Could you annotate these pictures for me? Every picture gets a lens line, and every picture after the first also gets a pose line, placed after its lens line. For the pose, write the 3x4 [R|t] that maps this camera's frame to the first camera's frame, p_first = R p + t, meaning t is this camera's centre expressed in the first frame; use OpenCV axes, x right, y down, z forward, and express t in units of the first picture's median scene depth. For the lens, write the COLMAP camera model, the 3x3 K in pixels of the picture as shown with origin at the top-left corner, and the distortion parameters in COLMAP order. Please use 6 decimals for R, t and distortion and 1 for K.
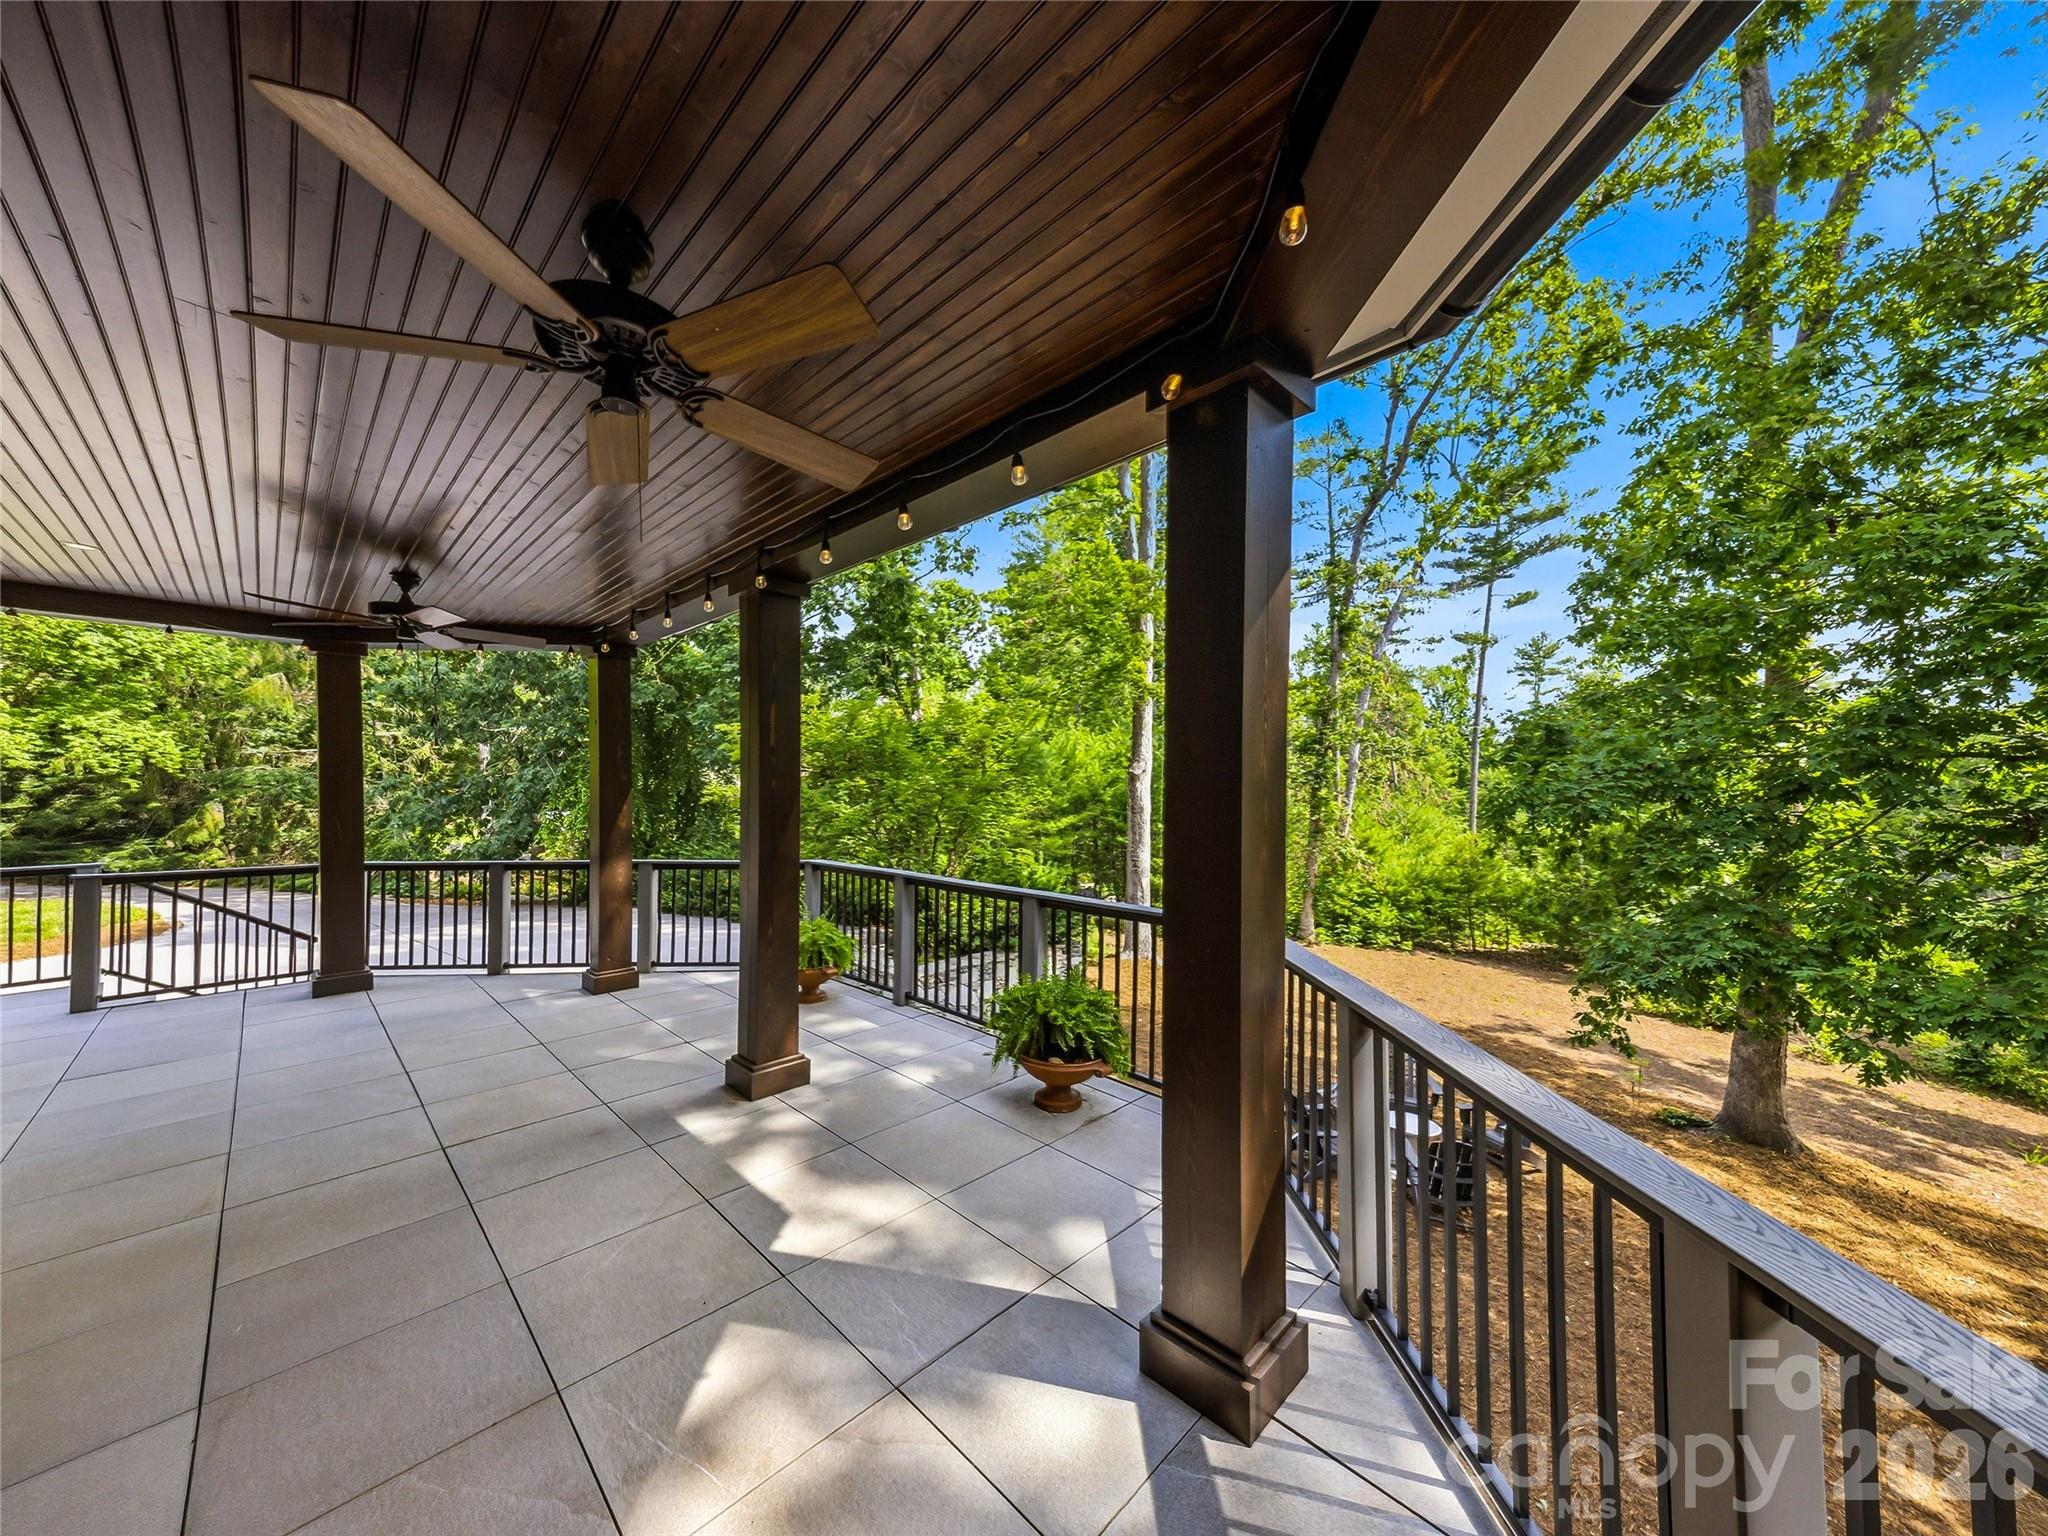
lens RADIAL K [[737.1, 0, 1020.4], [0, 737.1, 783.8], [0, 0, 1]] dist [0.000870, 0.000029]
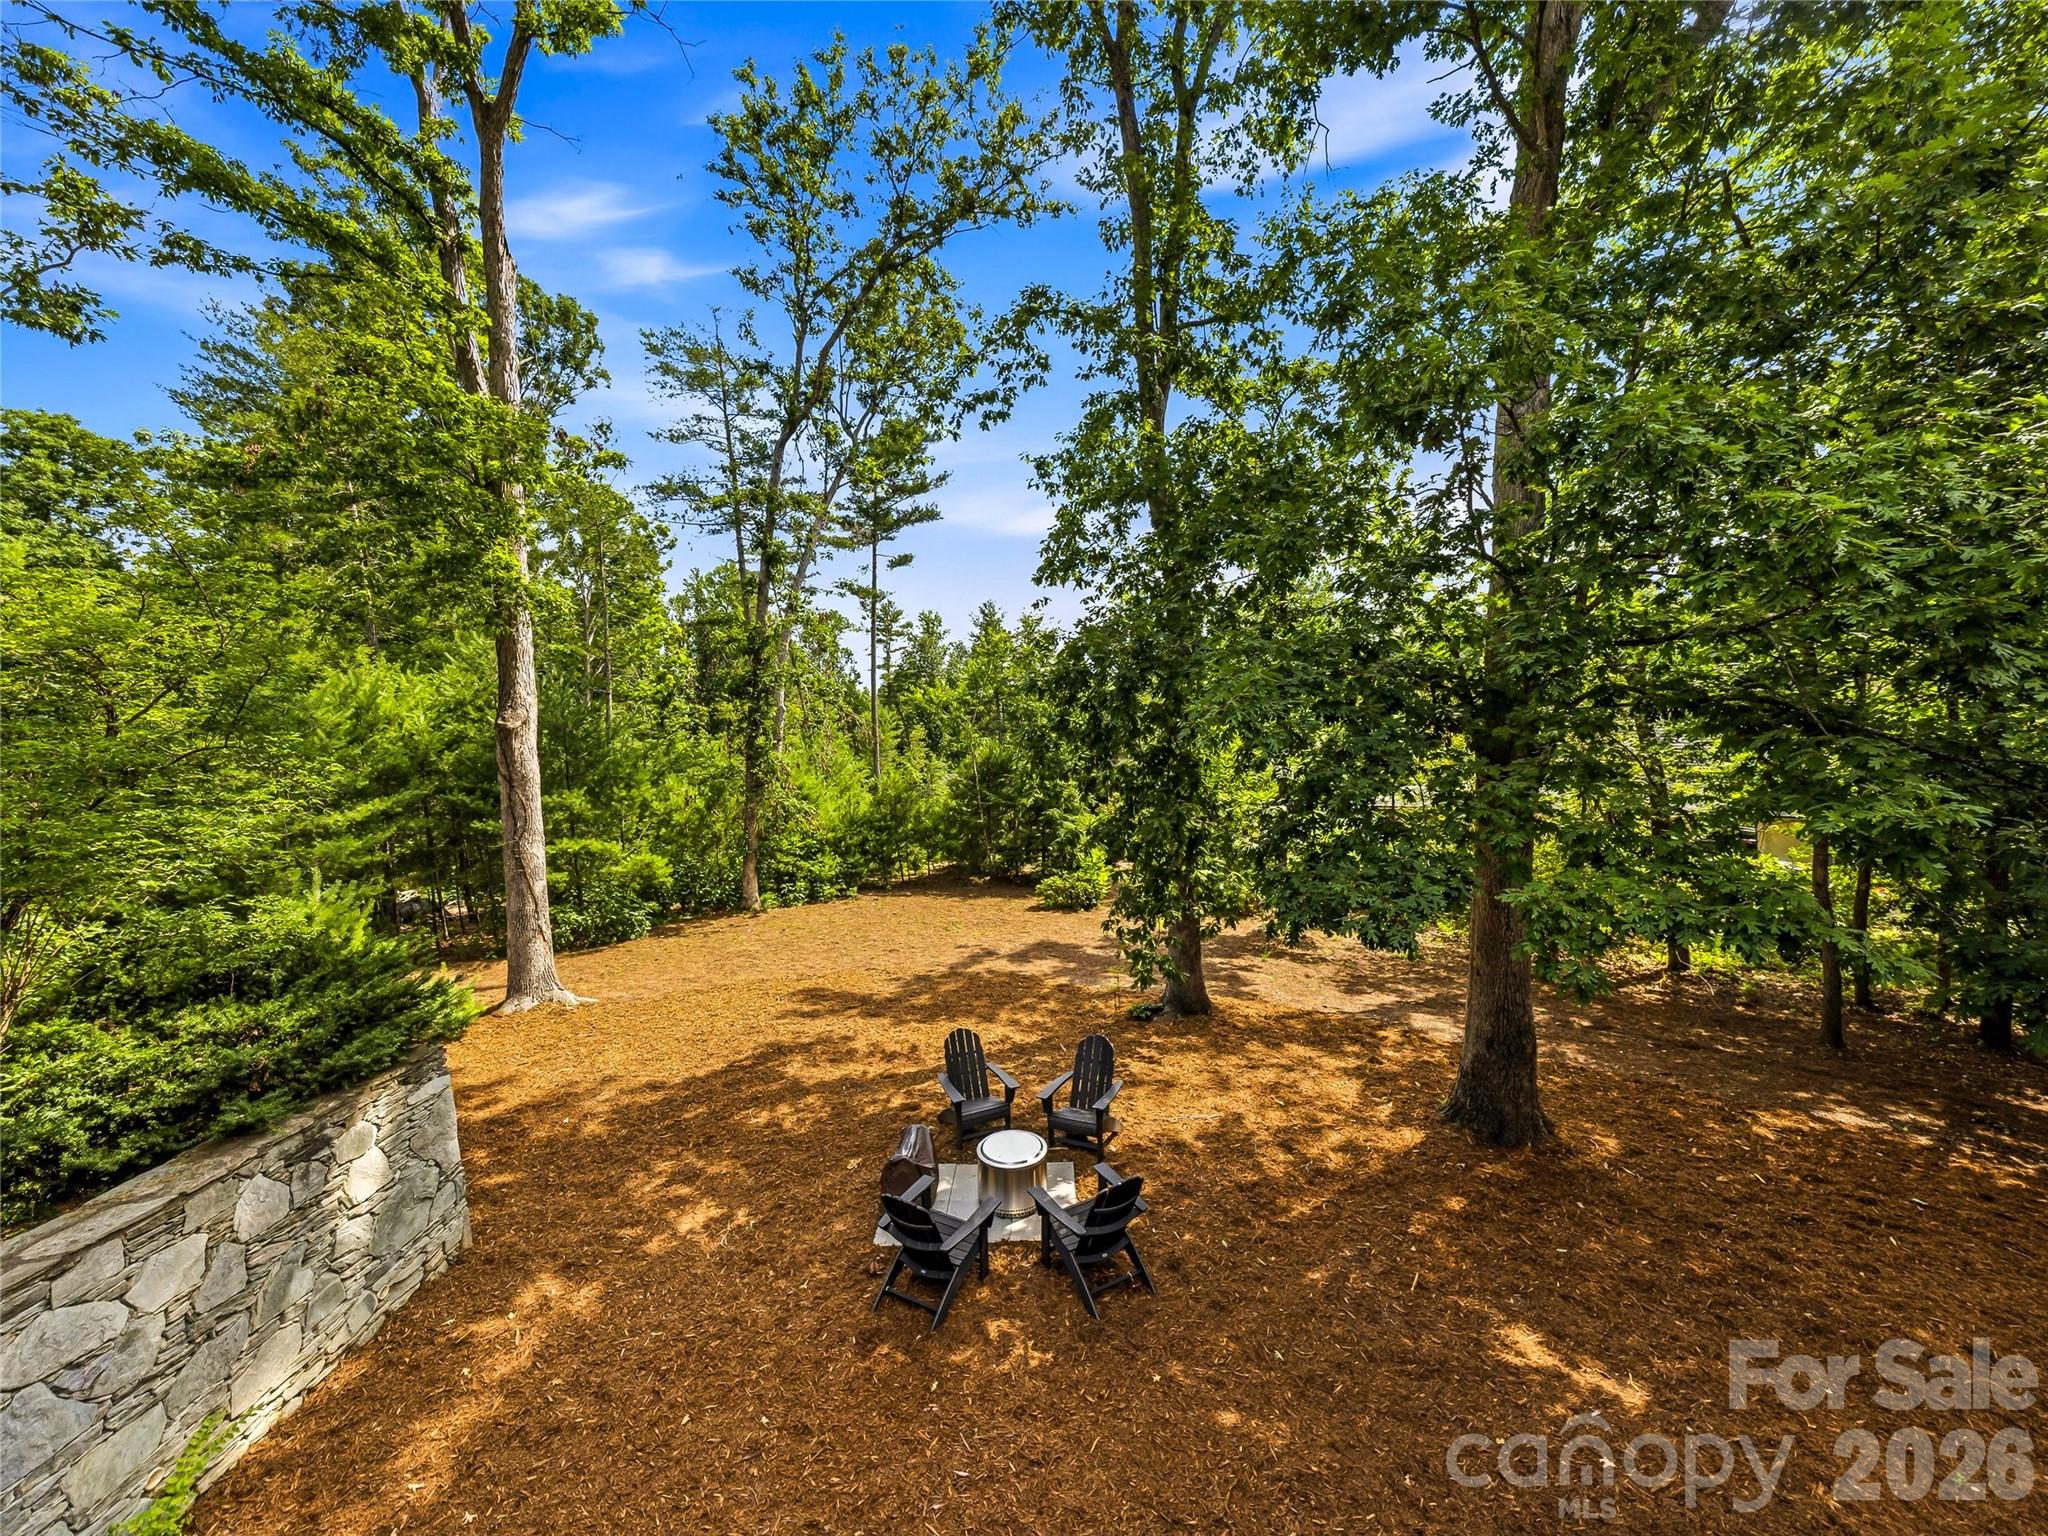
lens RADIAL K [[712.0, 0, 1039.9], [0, 712.0, 748.6], [0, 0, 1]] dist [-0.001727, -0.000585]
pose [[0.673379, -0.061690, 0.736719, 0.005107], [0.045498, 0.998082, 0.041989, 0.000427], [-0.737896, 0.005245, 0.674894, 0.167737]]
